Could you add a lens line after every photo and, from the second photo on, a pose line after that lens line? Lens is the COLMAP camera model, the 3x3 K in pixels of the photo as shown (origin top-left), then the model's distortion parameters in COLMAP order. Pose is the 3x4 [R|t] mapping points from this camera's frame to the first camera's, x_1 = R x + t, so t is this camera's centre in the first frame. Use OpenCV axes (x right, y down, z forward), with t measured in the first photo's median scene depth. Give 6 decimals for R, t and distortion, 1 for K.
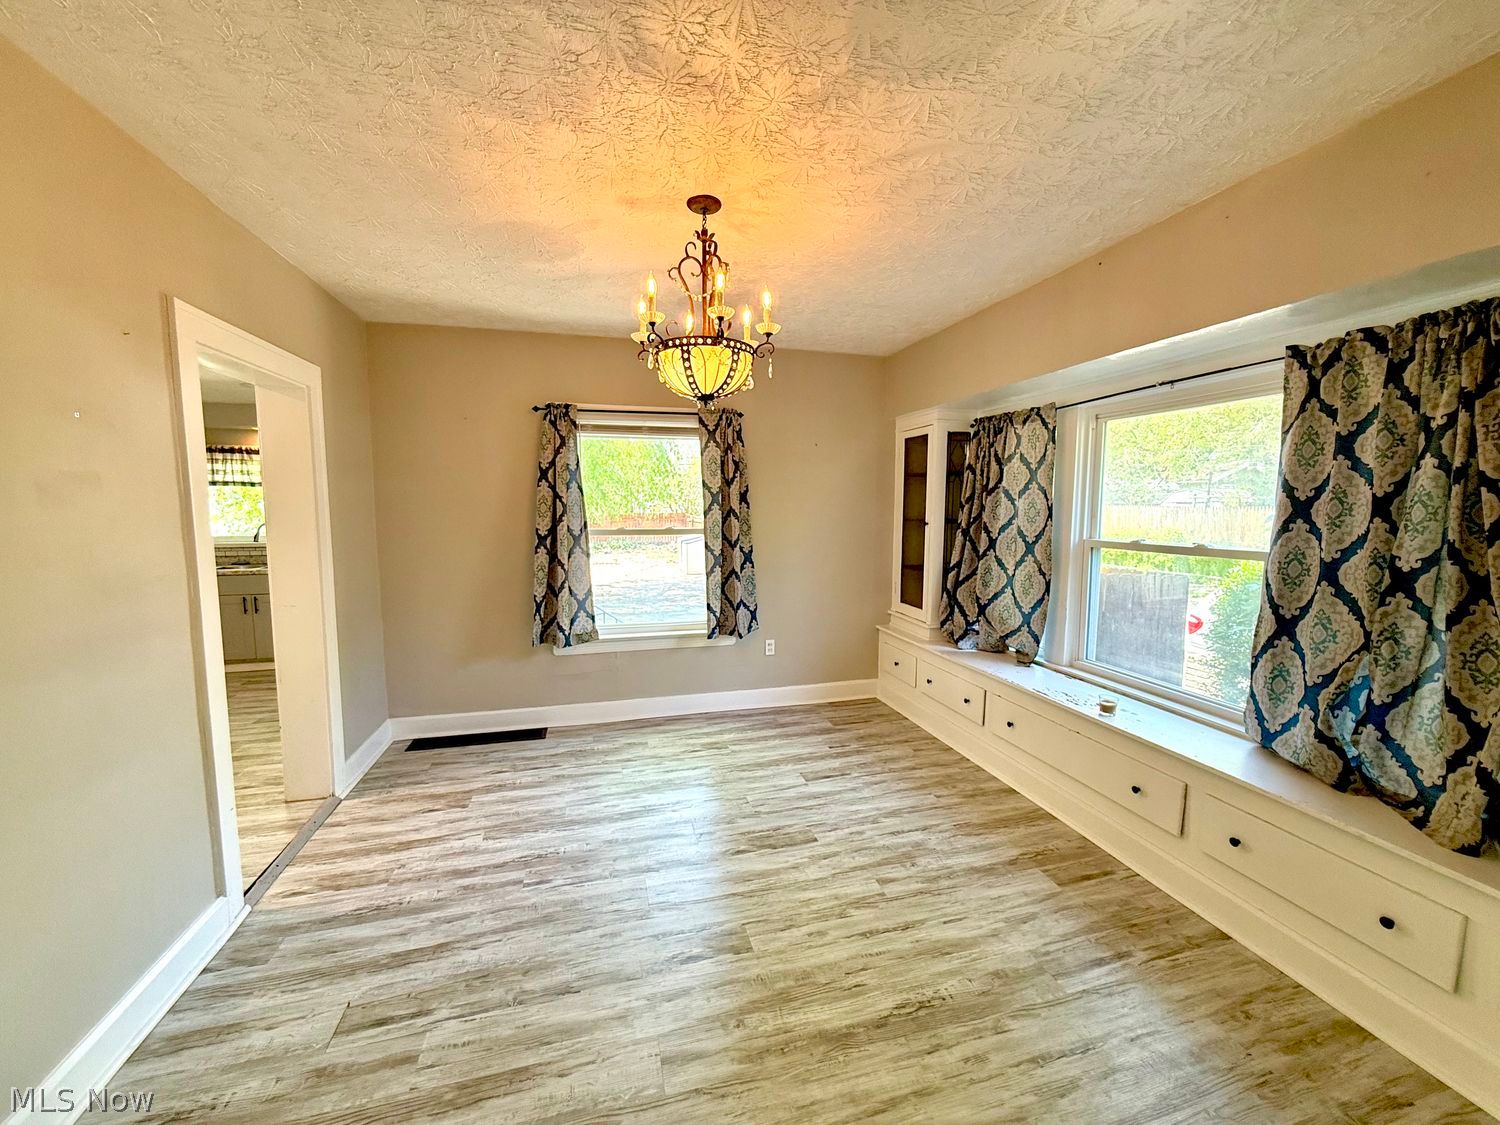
lens RADIAL K [[595.5, 0, 752.0], [0, 595.5, 562.6], [0, 0, 1]] dist [-0.000956, -0.000082]
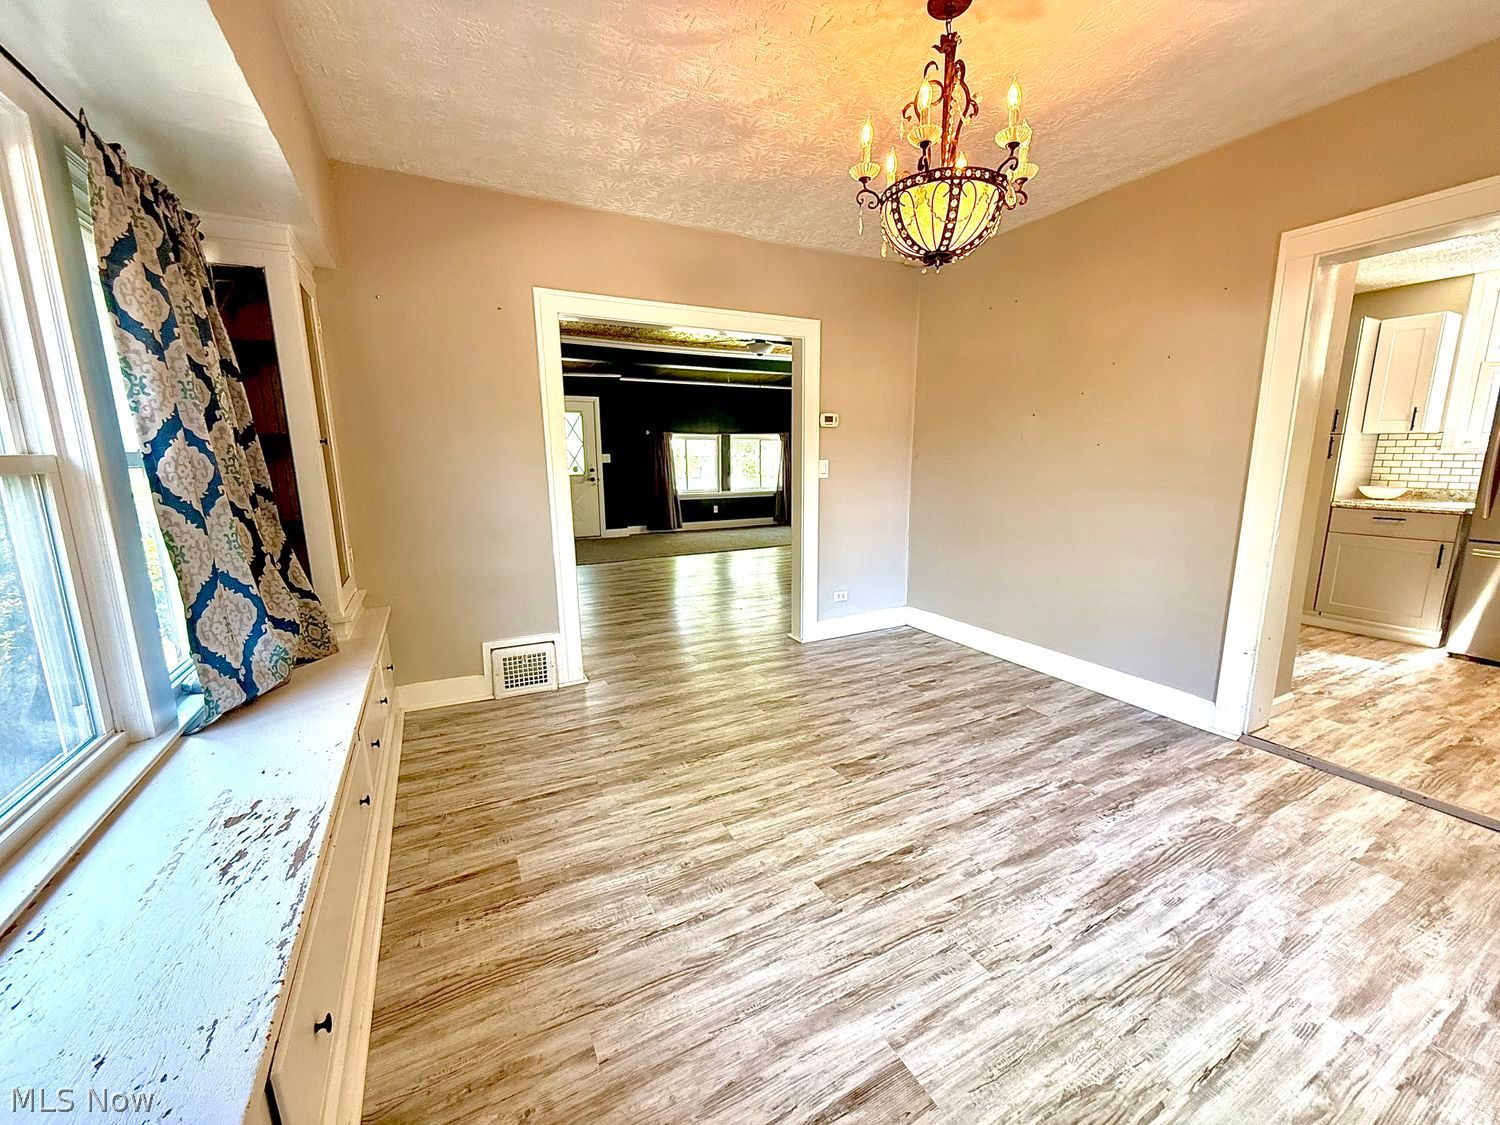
lens RADIAL K [[595.5, 0, 749.8], [0, 595.5, 564.4], [0, 0, 1]] dist [-0.000956, -0.000082]
pose [[-0.975600, 0.047794, -0.214291, 0.313940], [-0.013694, 0.960873, 0.276652, -0.074956], [0.219129, 0.272836, -0.936773, 1.525323]]
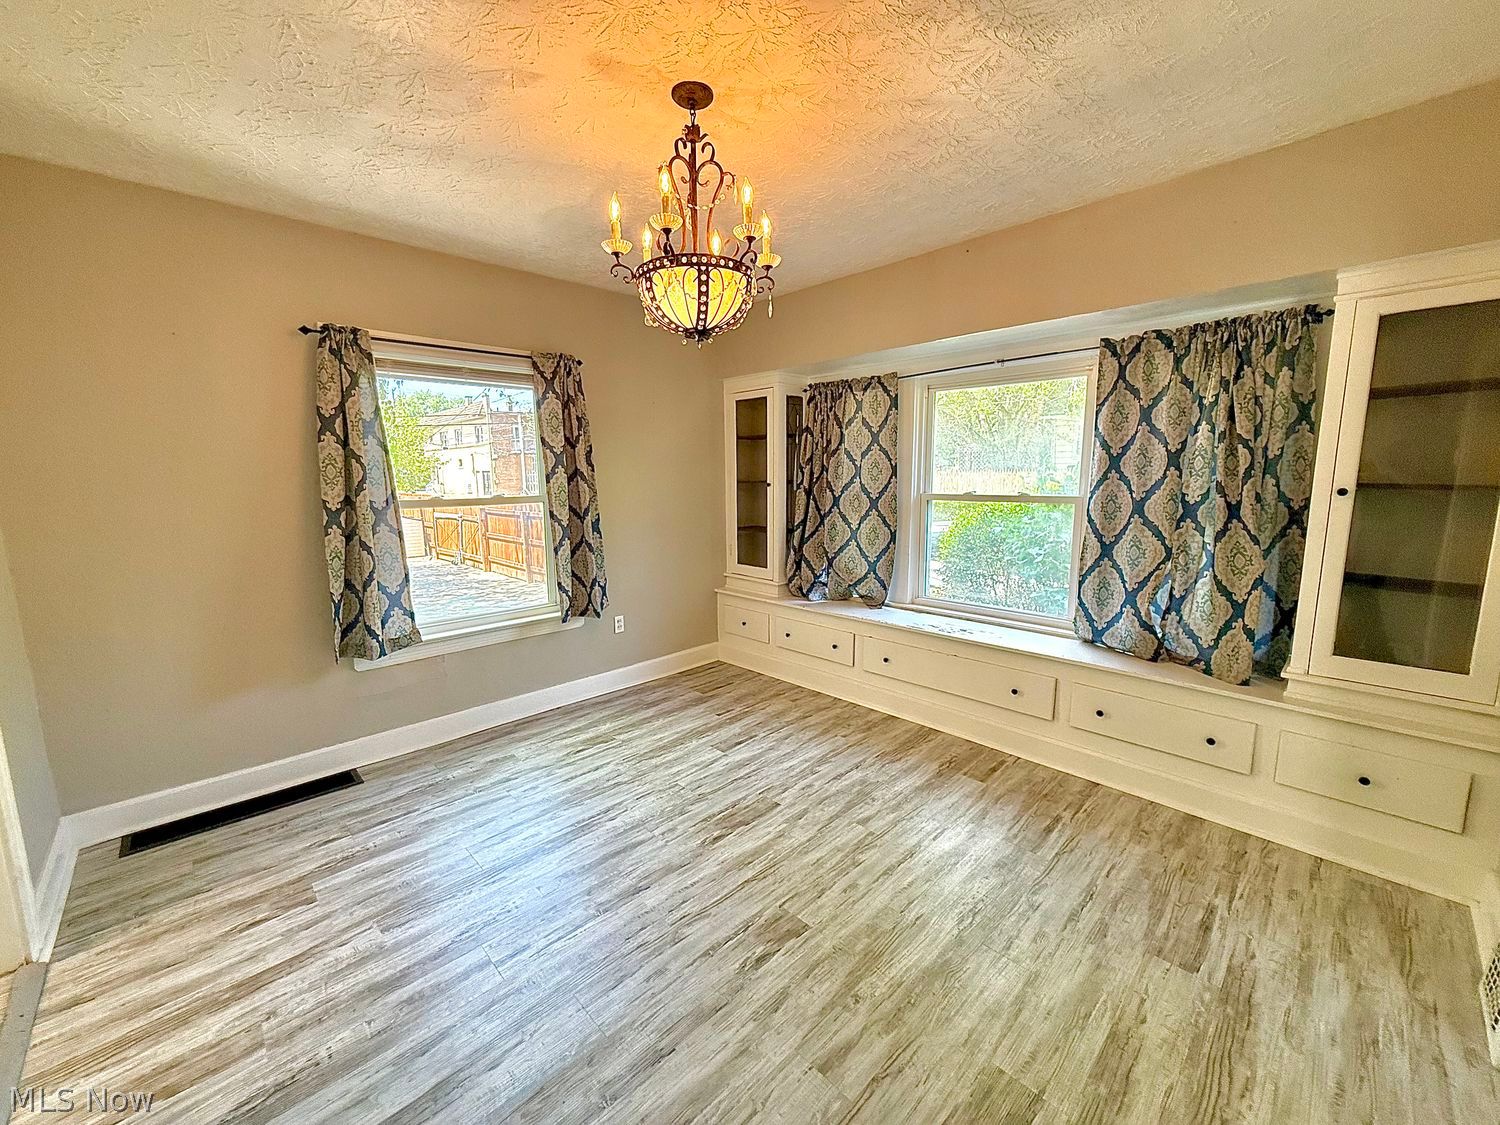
lens RADIAL K [[595.5, 0, 752.3], [0, 595.5, 562.3], [0, 0, 1]] dist [-0.000956, -0.000082]
pose [[0.872509, -0.081582, 0.481739, -0.372602], [0.058101, 0.996290, 0.063491, 0.001793], [-0.485131, -0.027407, 0.874012, 0.170317]]
